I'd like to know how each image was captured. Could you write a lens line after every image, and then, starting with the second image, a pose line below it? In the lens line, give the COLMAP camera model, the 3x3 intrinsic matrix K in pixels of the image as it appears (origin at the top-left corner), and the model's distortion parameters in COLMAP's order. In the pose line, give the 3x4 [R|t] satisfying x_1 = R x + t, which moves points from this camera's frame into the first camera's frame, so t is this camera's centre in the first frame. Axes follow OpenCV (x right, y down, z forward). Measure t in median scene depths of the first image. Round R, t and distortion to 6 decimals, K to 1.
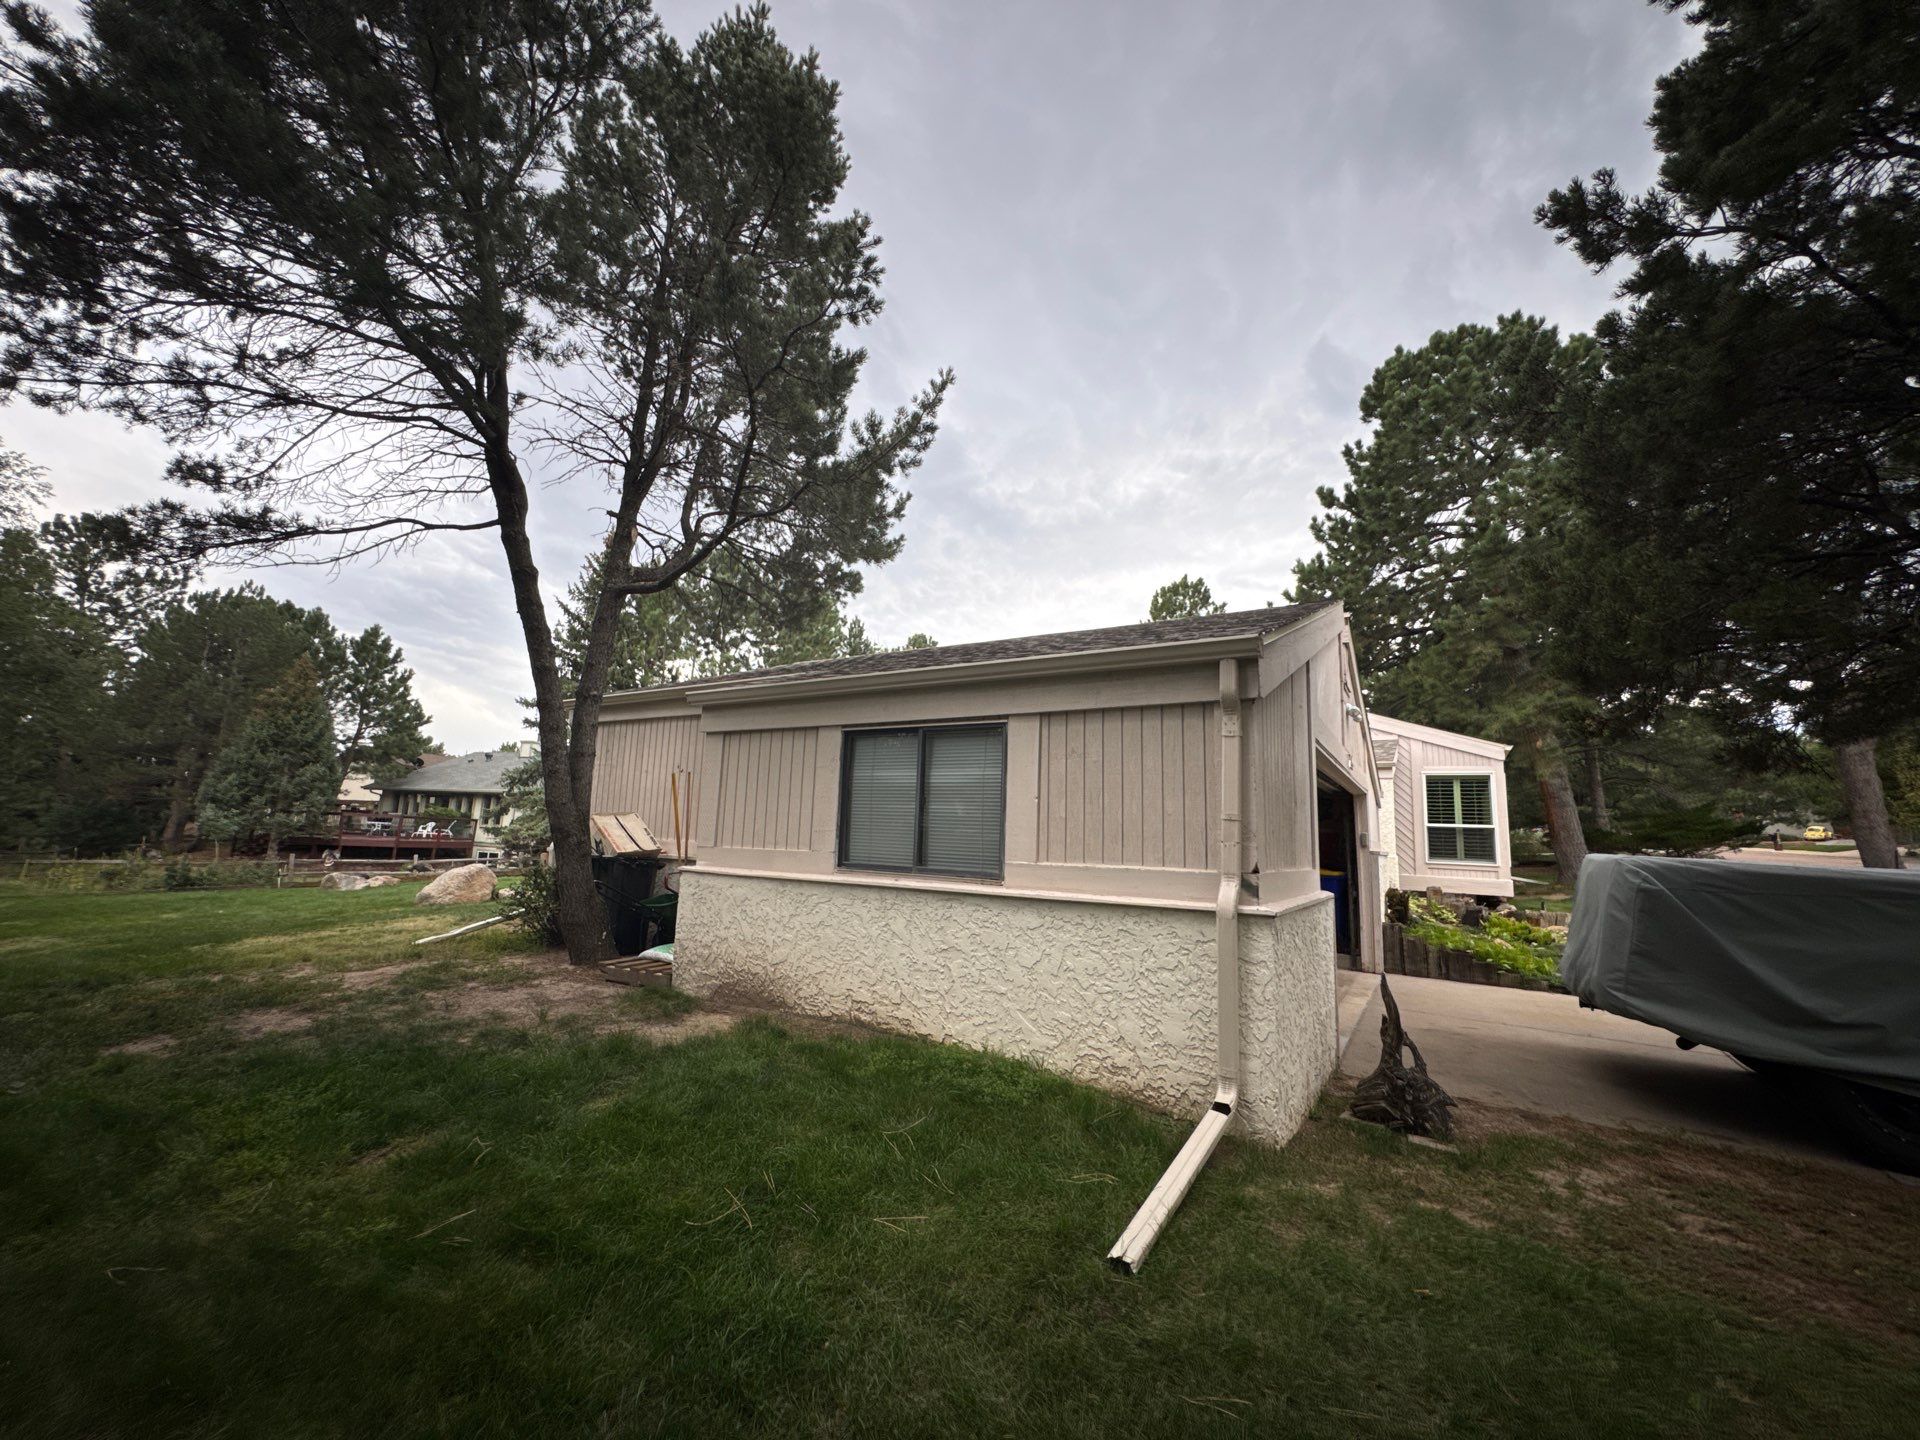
lens RADIAL K [[777.1, 0, 960.0], [0, 777.1, 720.0], [0, 0, 1]] dist [-0.000157, 0.000314]
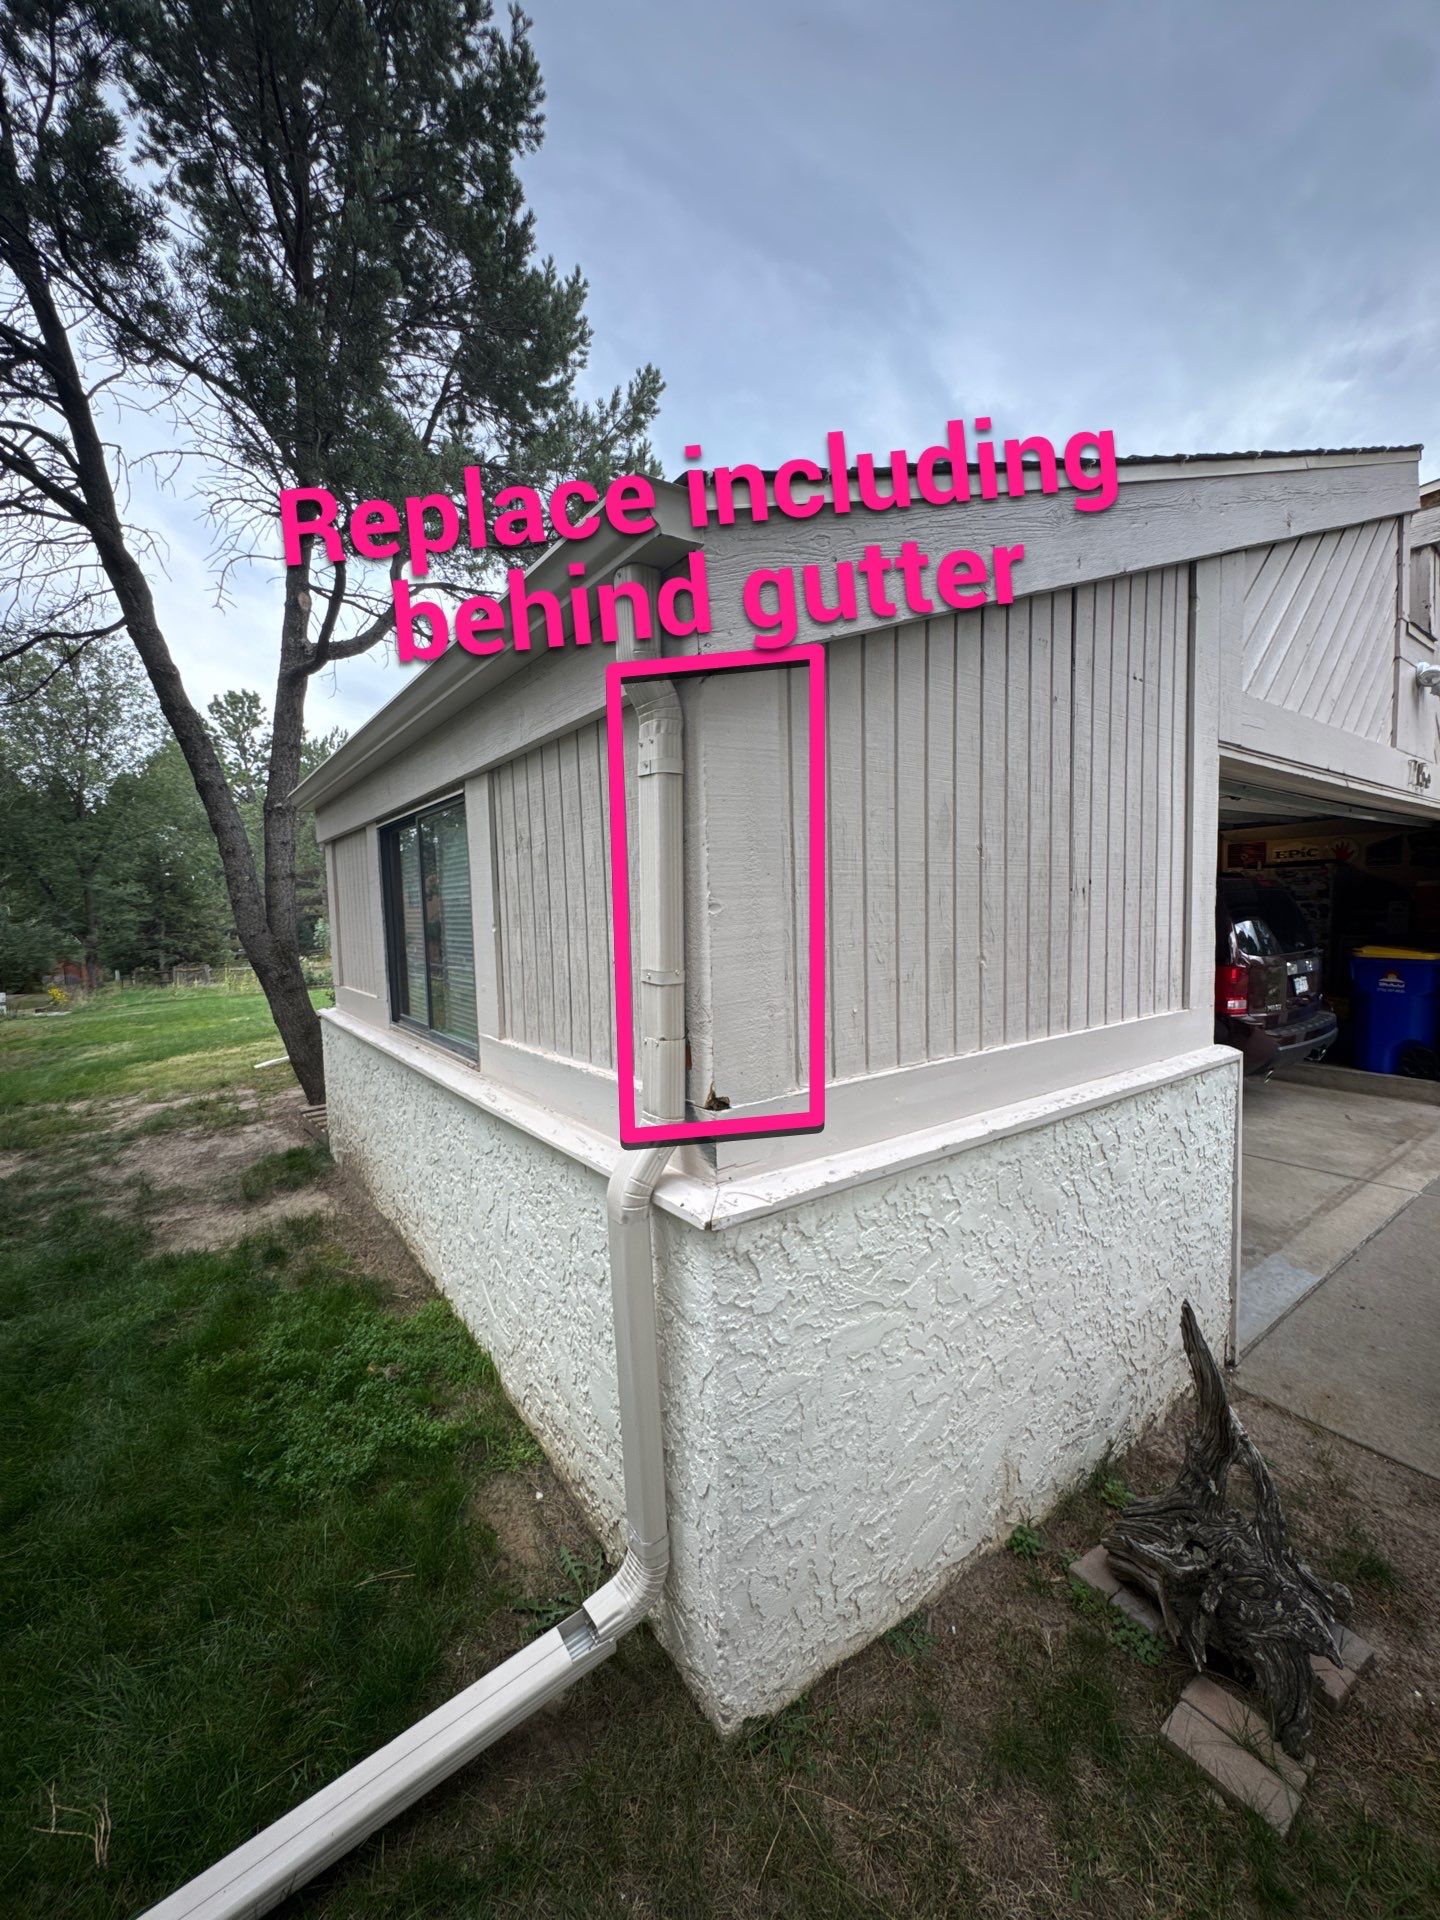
lens RADIAL K [[771.8, 0, 720.0], [0, 771.8, 960.0], [0, 0, 1]] dist [0.000627, 0.000314]
pose [[0.923066, -0.034461, -0.383095, 0.318255], [0.117534, 0.973612, 0.195617, 0.024288], [0.366245, -0.225594, 0.902758, 0.382740]]
